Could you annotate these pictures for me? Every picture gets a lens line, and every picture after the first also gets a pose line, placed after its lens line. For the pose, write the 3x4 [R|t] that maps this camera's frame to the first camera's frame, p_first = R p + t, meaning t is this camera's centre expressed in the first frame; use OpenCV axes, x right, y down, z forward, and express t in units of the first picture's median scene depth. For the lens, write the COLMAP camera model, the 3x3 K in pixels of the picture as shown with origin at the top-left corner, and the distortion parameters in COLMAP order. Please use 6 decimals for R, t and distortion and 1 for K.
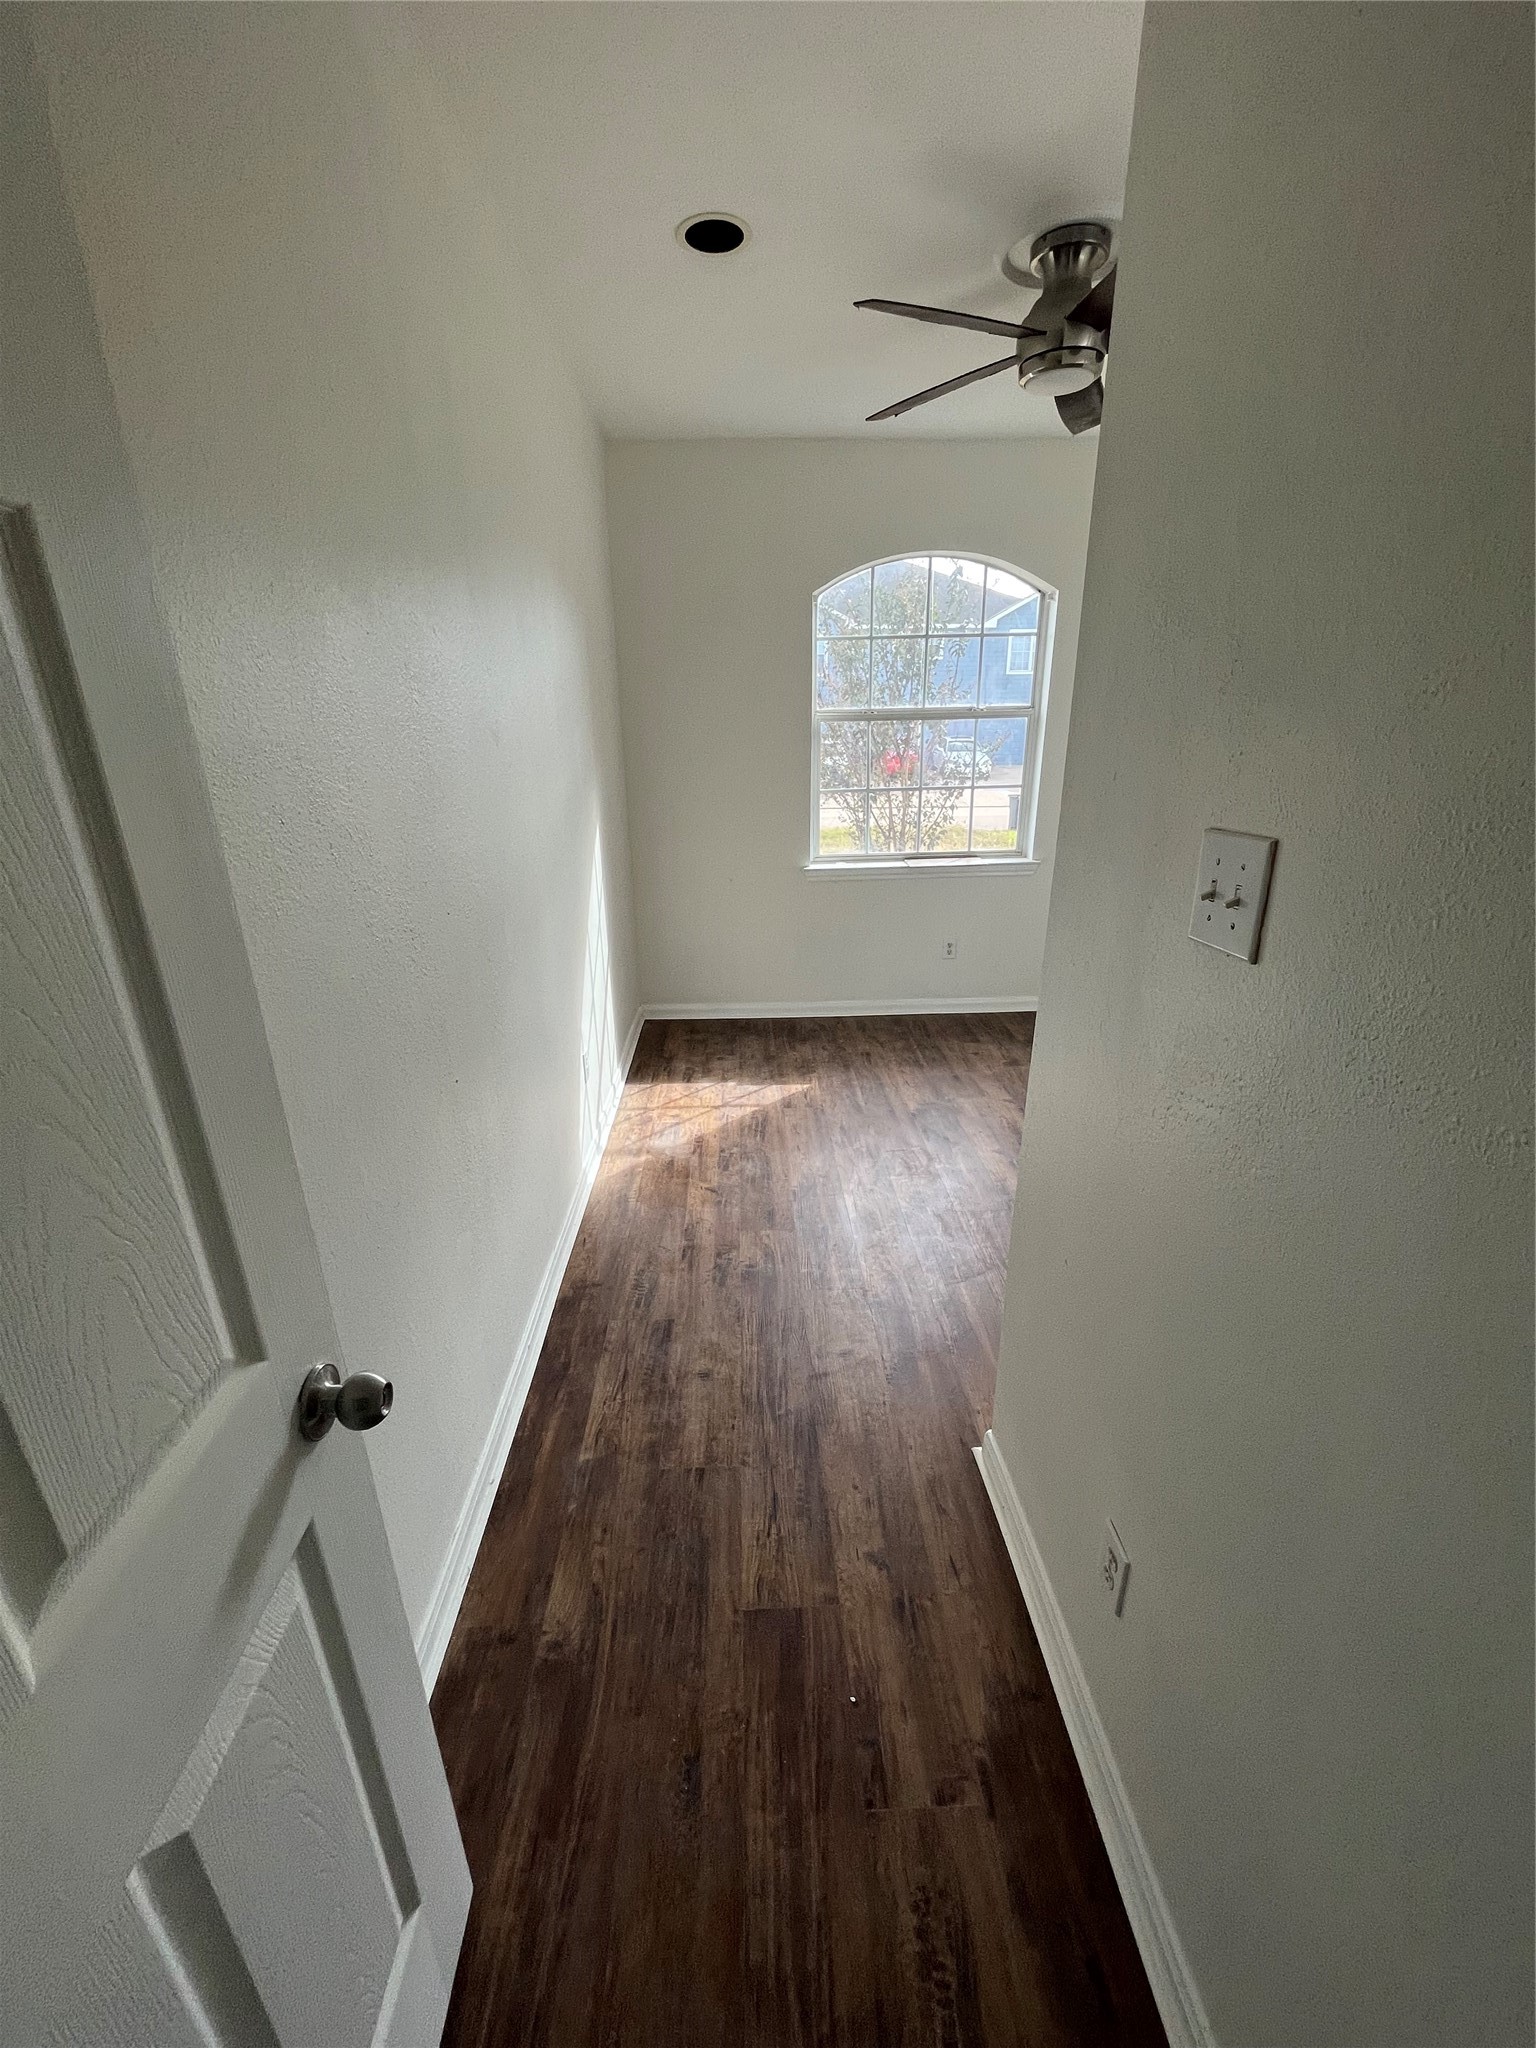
lens RADIAL K [[824.9, 0, 762.4], [0, 824.9, 1018.0], [0, 0, 1]] dist [-0.003523, 0.000586]
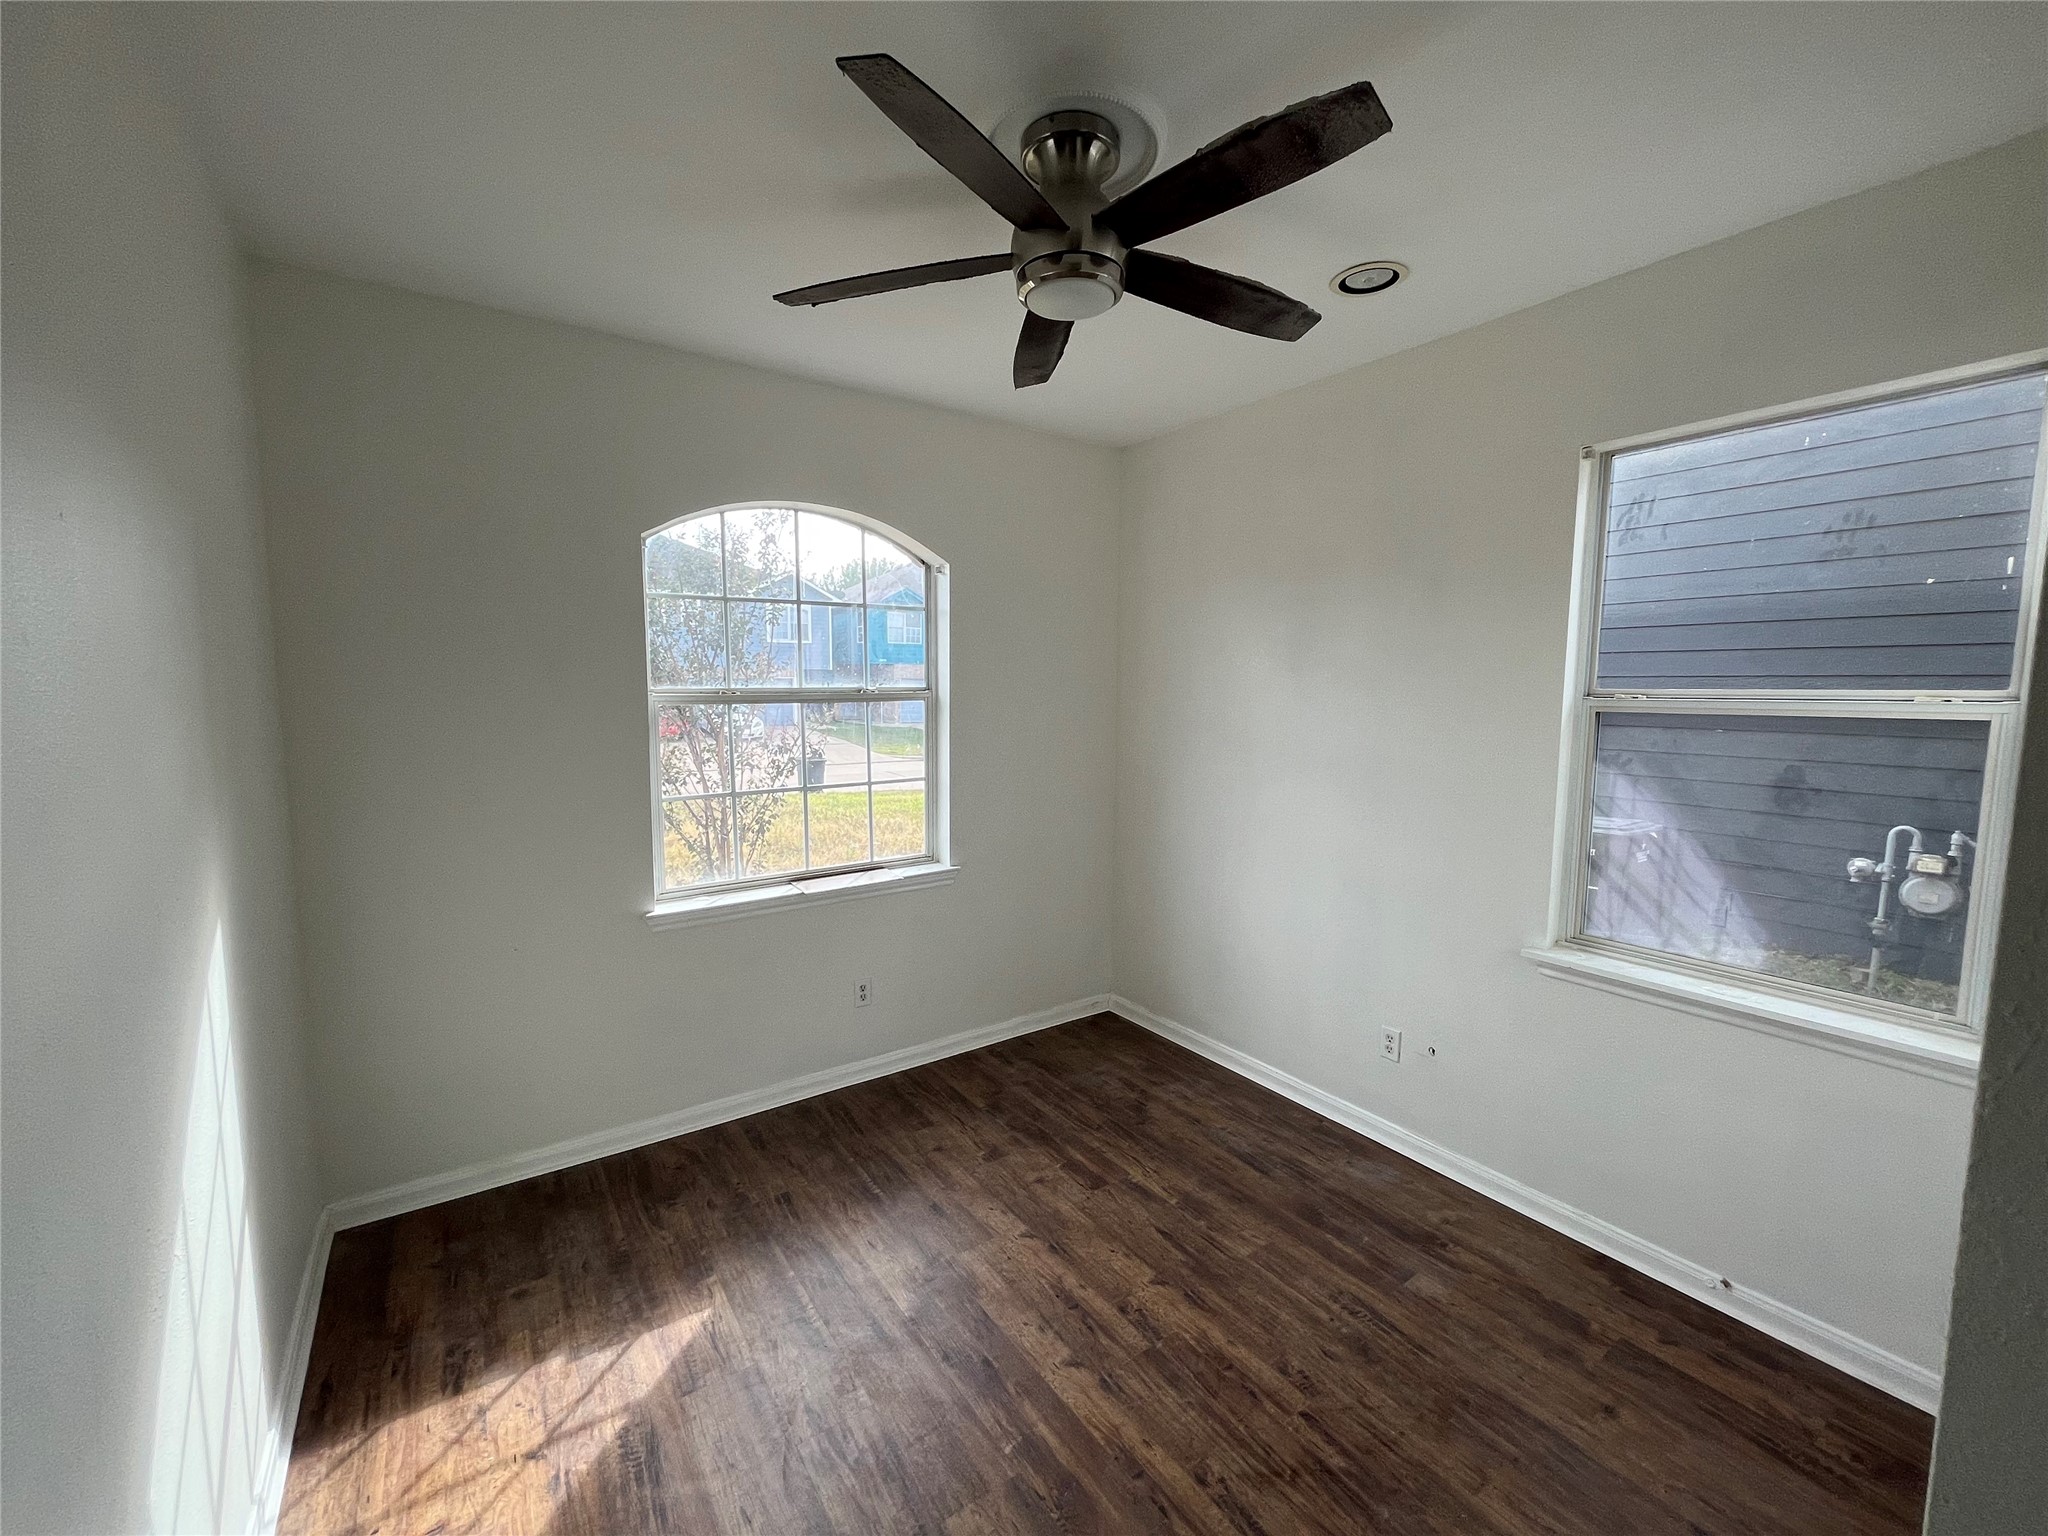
lens RADIAL K [[824.9, 0, 1029.8], [0, 824.9, 766.1], [0, 0, 1]] dist [-0.003523, 0.000586]
pose [[0.835013, -0.039730, 0.548793, -0.054267], [0.172780, 0.965873, -0.192968, -0.125919], [-0.522398, 0.255951, 0.813381, 0.292922]]
